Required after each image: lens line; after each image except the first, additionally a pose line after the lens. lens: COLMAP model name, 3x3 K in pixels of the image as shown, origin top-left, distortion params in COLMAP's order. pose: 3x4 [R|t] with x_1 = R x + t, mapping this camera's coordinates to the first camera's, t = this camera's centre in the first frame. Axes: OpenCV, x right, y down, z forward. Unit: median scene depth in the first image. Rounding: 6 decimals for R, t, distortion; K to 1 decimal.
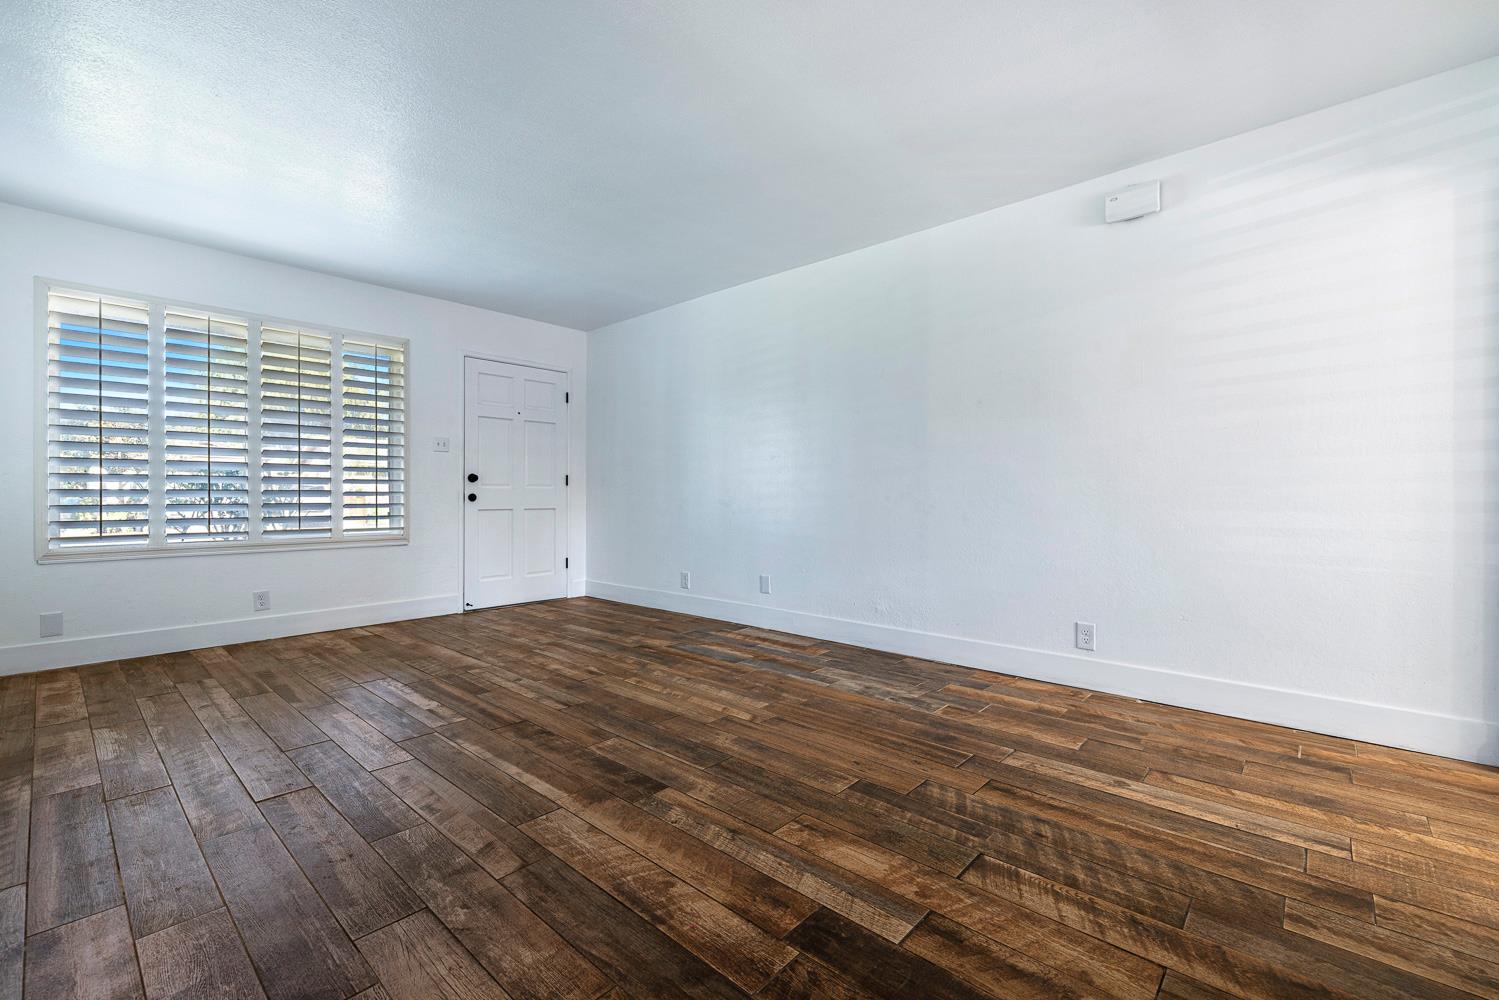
lens RADIAL K [[631.6, 0, 753.5], [0, 631.6, 499.7], [0, 0, 1]] dist [0.001238, -0.000007]
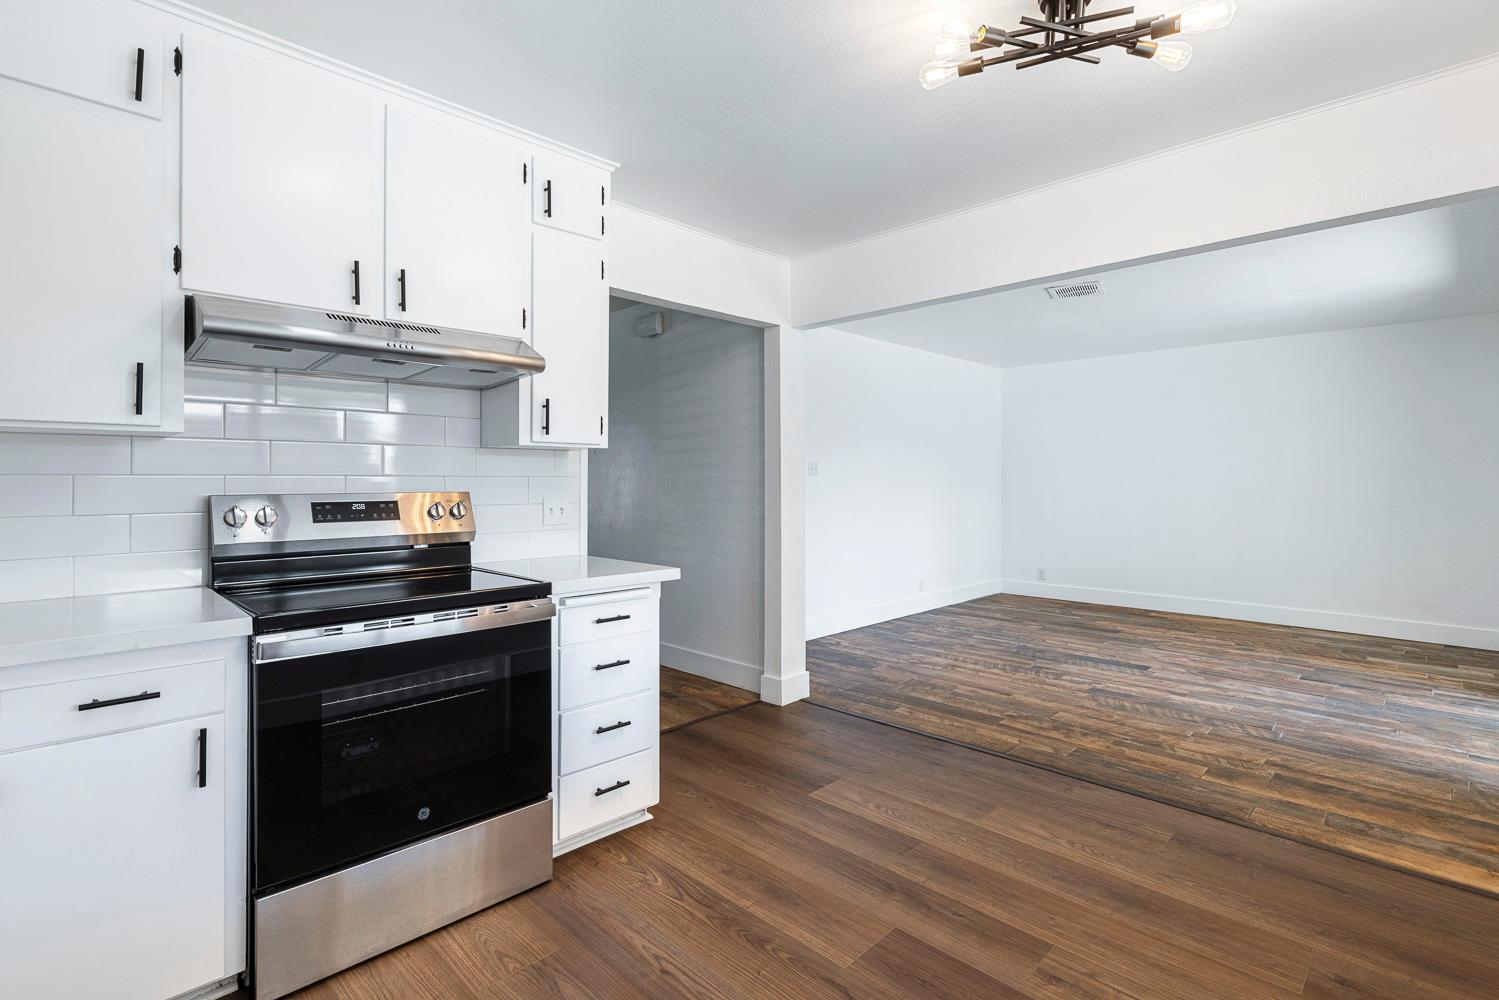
lens RADIAL K [[714.7, 0, 751.4], [0, 714.7, 476.3], [0, 0, 1]] dist [-0.003156, -0.000341]
pose [[0.998754, -0.003796, -0.049759, 1.025531], [0.003179, 0.999917, -0.012479, -0.107857], [0.049803, 0.012305, 0.998683, -0.728136]]
